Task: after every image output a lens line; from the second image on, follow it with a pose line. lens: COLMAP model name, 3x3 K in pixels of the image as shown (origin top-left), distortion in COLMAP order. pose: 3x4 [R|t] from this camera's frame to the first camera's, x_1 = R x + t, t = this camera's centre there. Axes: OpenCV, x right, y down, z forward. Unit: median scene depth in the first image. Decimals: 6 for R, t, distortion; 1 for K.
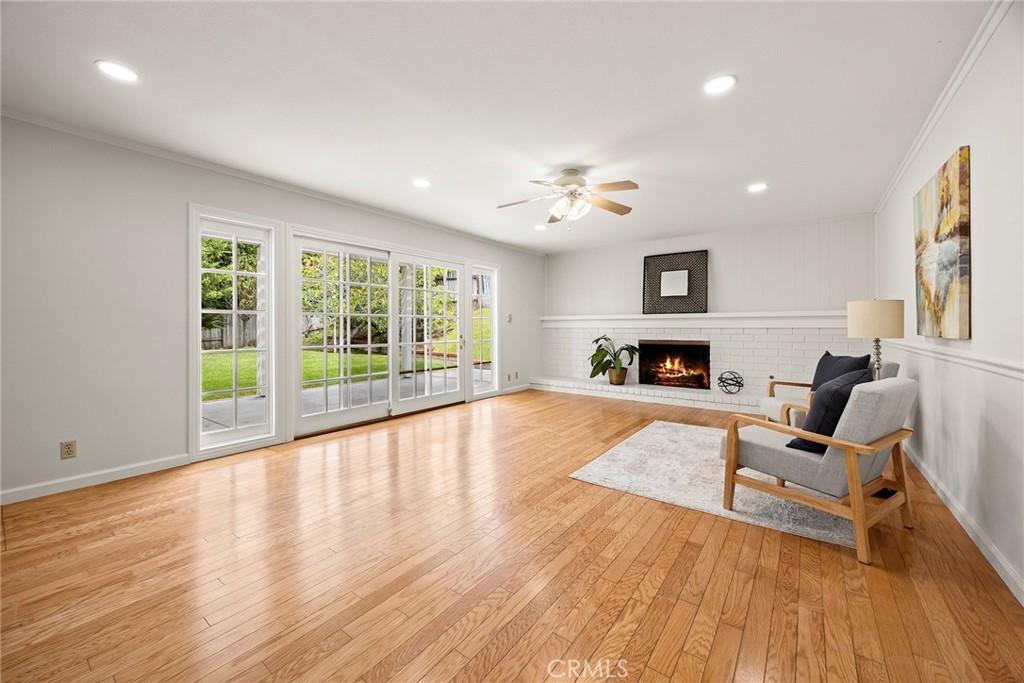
lens RADIAL K [[393.2, 0, 512.0], [0, 393.2, 341.5], [0, 0, 1]] dist [-0.001410, -0.000190]
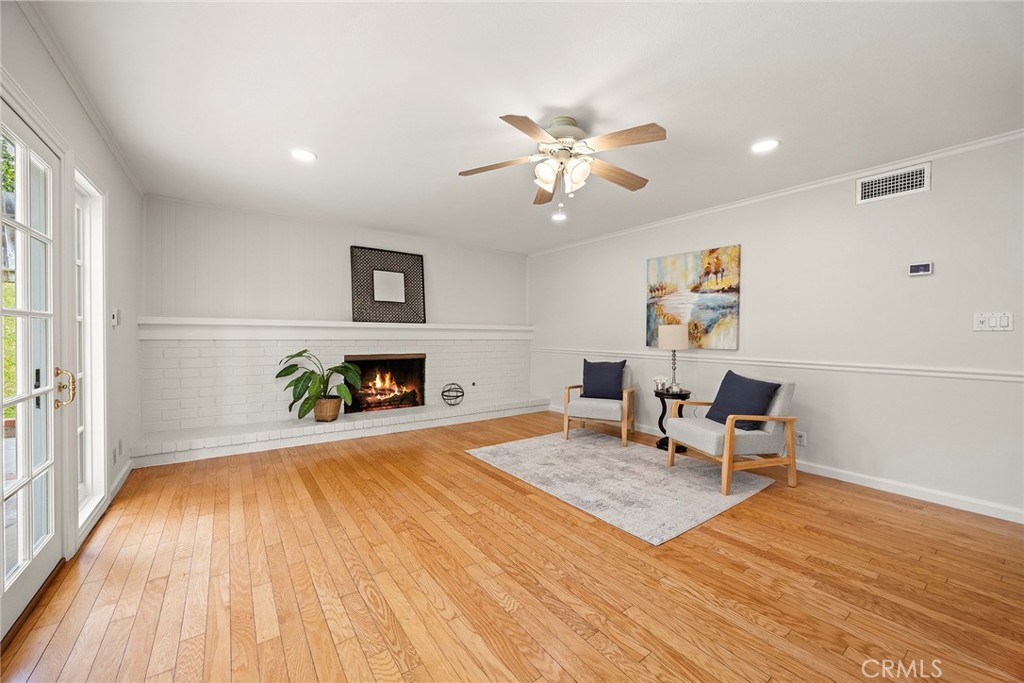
lens RADIAL K [[393.2, 0, 512.0], [0, 393.2, 341.5], [0, 0, 1]] dist [-0.001410, -0.000190]
pose [[0.290148, -0.009617, 0.956934, -0.329637], [0.026334, 0.999651, 0.002061, -0.026282], [-0.956619, 0.024602, 0.290300, 0.529845]]
